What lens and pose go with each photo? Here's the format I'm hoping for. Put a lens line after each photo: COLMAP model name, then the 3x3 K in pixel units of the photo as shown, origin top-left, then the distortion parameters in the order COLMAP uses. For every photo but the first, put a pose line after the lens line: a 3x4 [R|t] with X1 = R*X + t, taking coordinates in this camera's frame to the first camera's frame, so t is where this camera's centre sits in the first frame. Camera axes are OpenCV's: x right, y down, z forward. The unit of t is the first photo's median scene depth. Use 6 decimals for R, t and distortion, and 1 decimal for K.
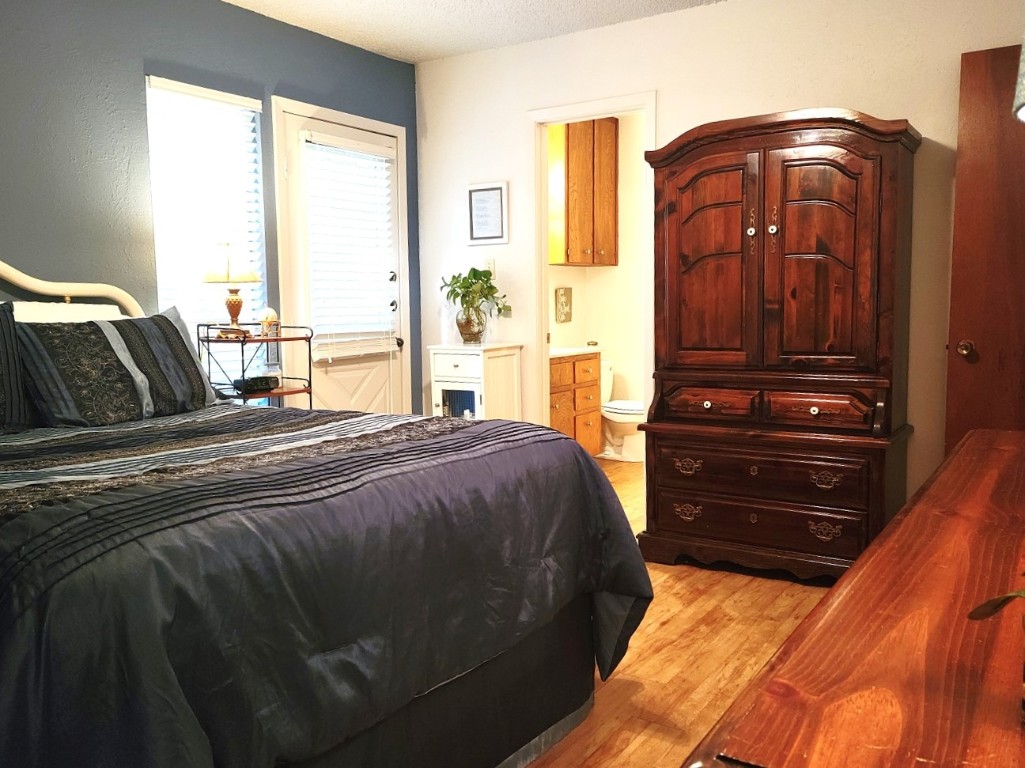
lens RADIAL K [[812.1, 0, 515.0], [0, 812.1, 379.9], [0, 0, 1]] dist [0.076238, -0.069559]
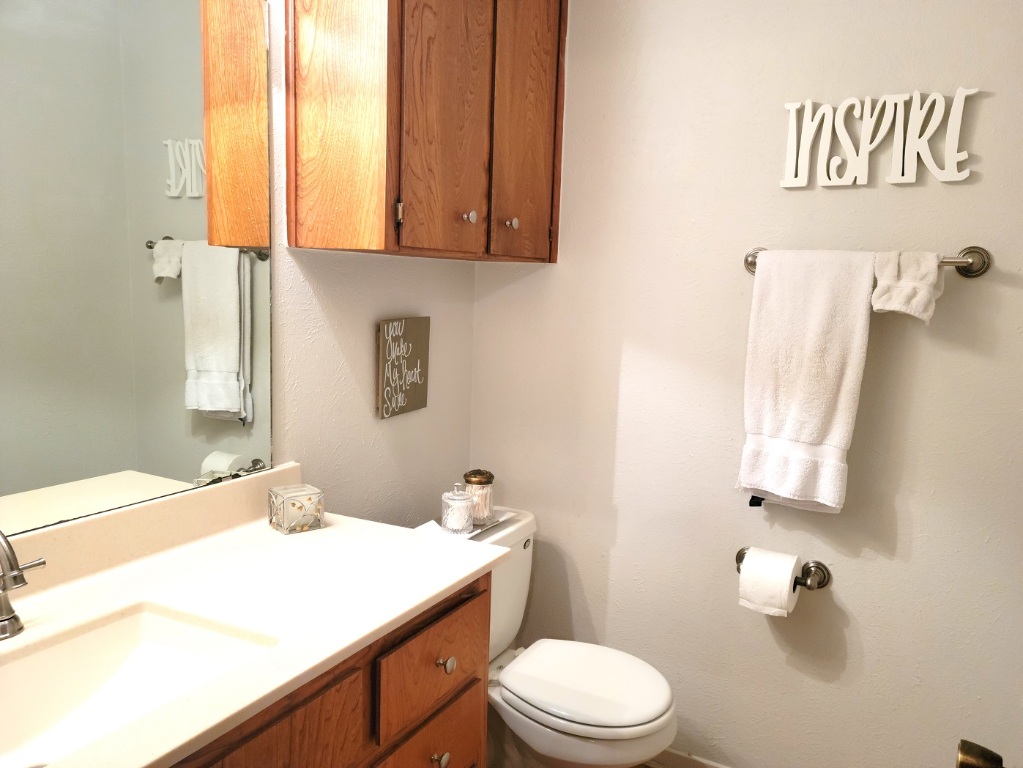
lens RADIAL K [[810.5, 0, 514.0], [0, 810.5, 379.9], [0, 0, 1]] dist [0.076238, -0.069559]
pose [[0.995216, 0.034704, 0.091328, 0.077804], [-0.036975, 0.999045, 0.023289, -0.097975], [-0.090433, -0.026554, 0.995548, 0.656507]]
